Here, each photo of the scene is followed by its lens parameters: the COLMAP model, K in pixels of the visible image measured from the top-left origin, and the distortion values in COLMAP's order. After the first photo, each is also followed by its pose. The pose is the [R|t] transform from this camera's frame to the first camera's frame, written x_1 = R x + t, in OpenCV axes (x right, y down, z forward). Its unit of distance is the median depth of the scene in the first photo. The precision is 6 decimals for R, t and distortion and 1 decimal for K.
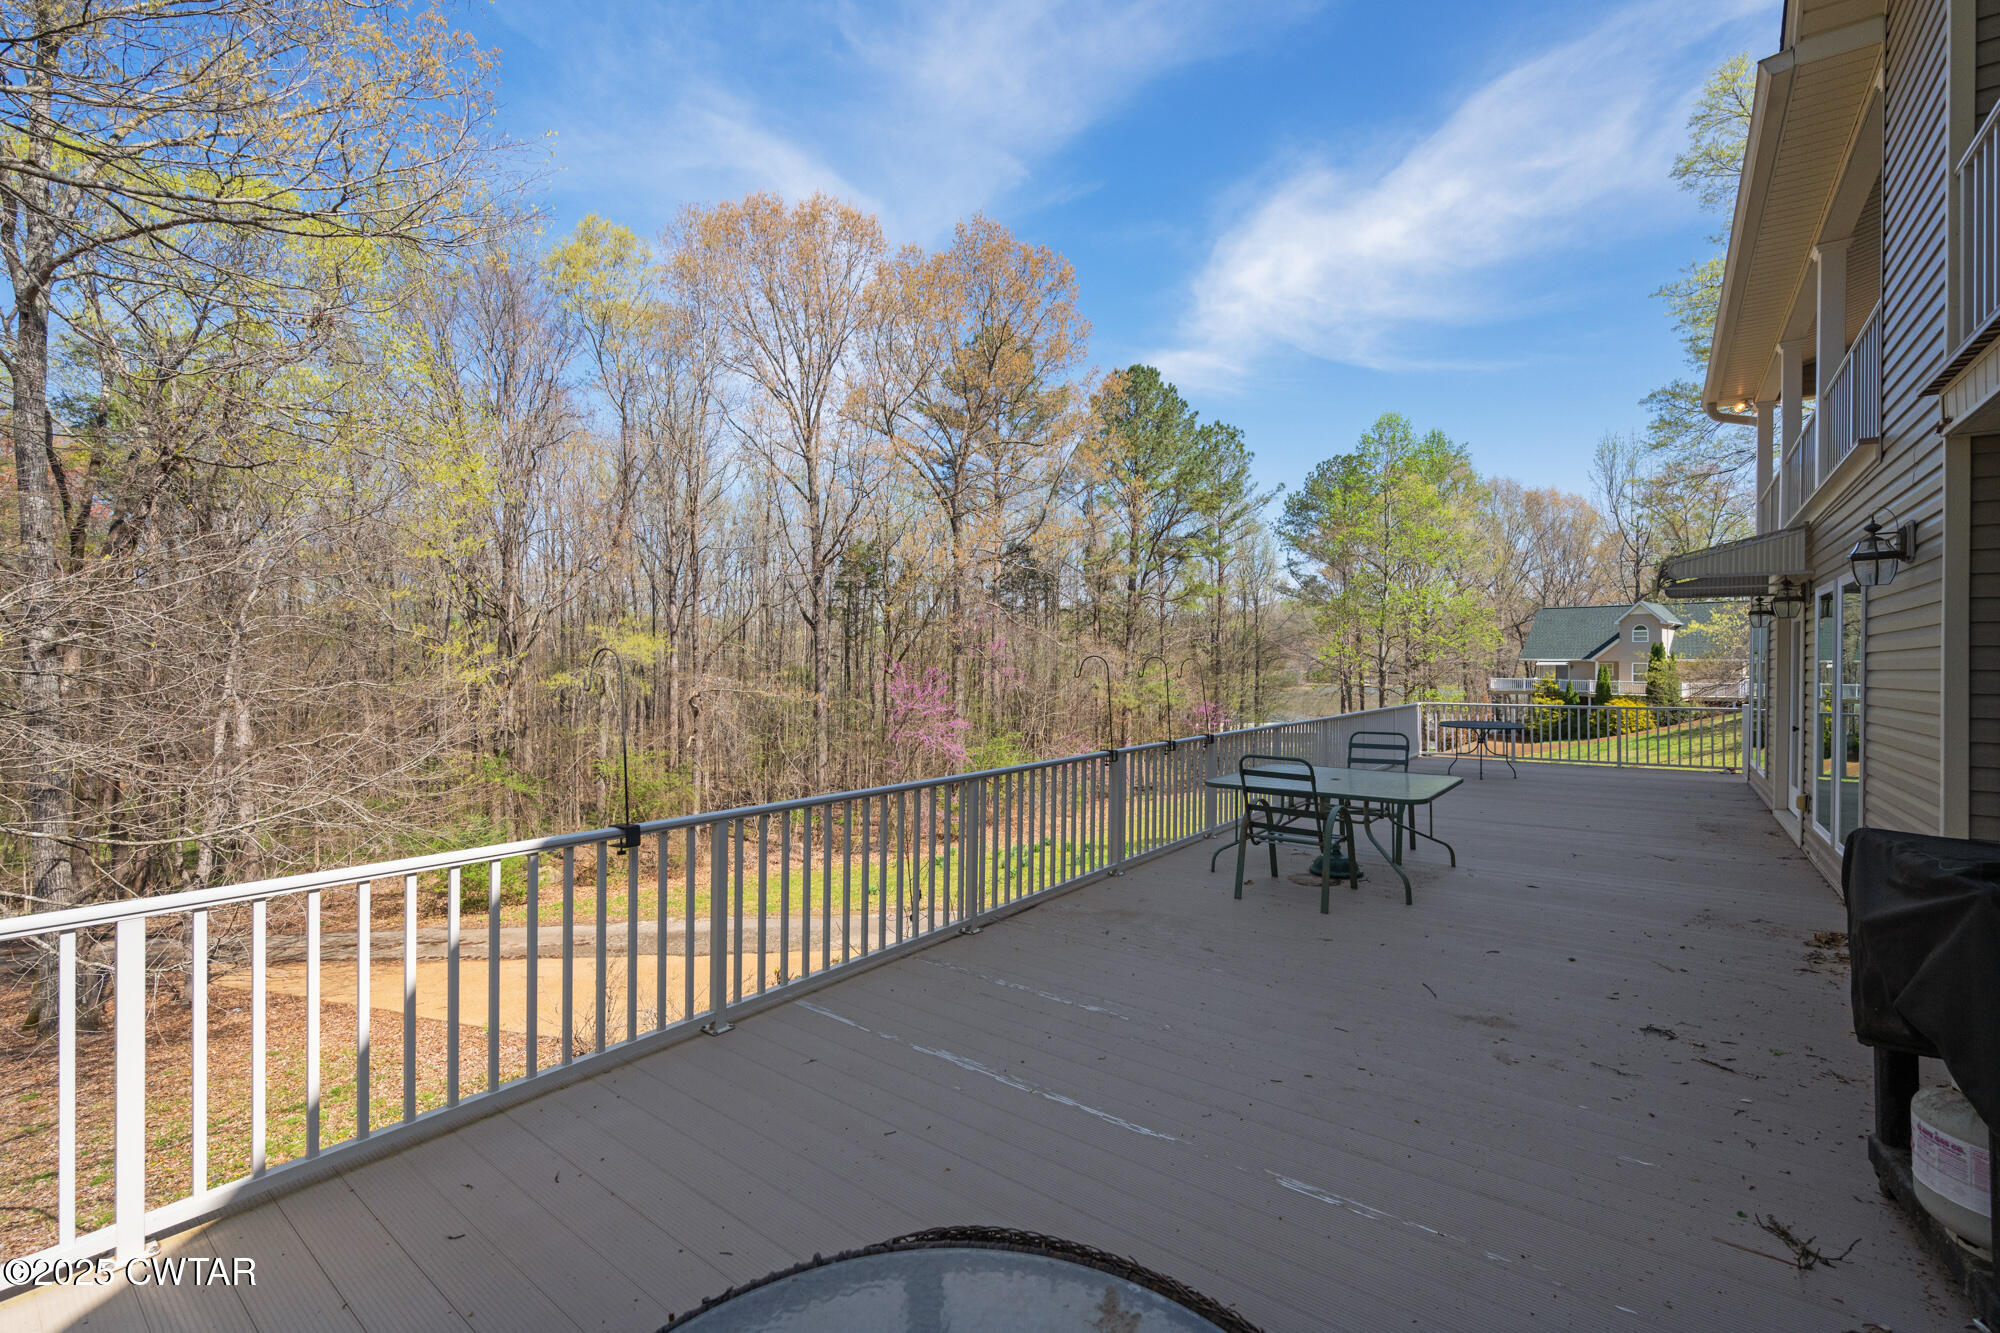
lens RADIAL K [[852.7, 0, 1001.7], [0, 852.7, 668.0], [0, 0, 1]] dist [0.001217, 0.000069]
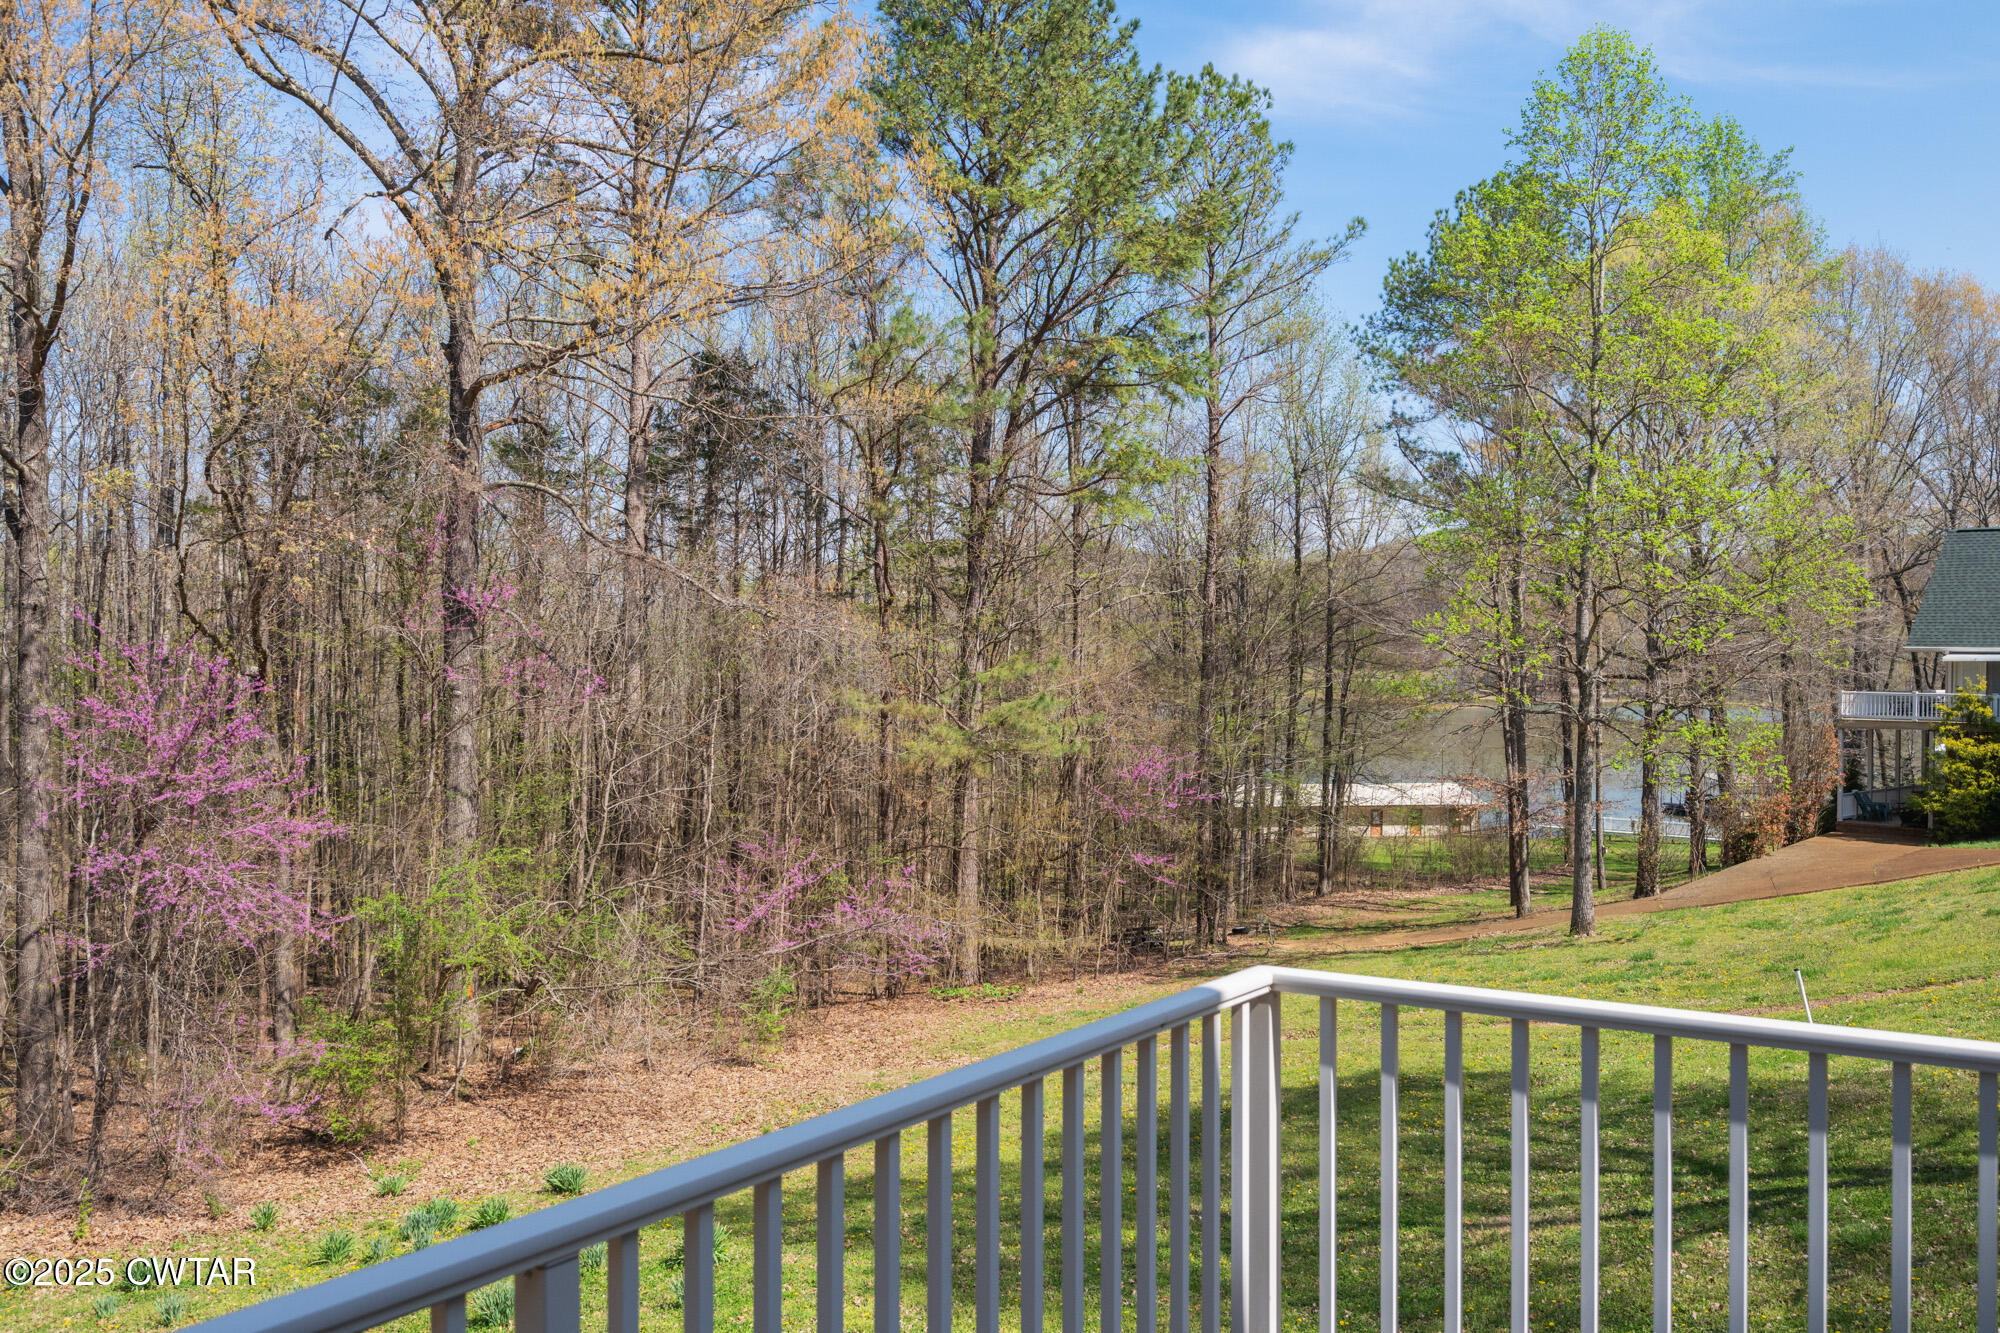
lens RADIAL K [[1716.8, 0, 998.4], [0, 1716.8, 665.2], [0, 0, 1]] dist [-0.017830, -0.010978]
pose [[0.998027, 0.006354, 0.062462, 0.090059], [-0.006466, 0.999978, 0.001581, 0.000193], [-0.062450, -0.001982, 0.998046, 0.157251]]
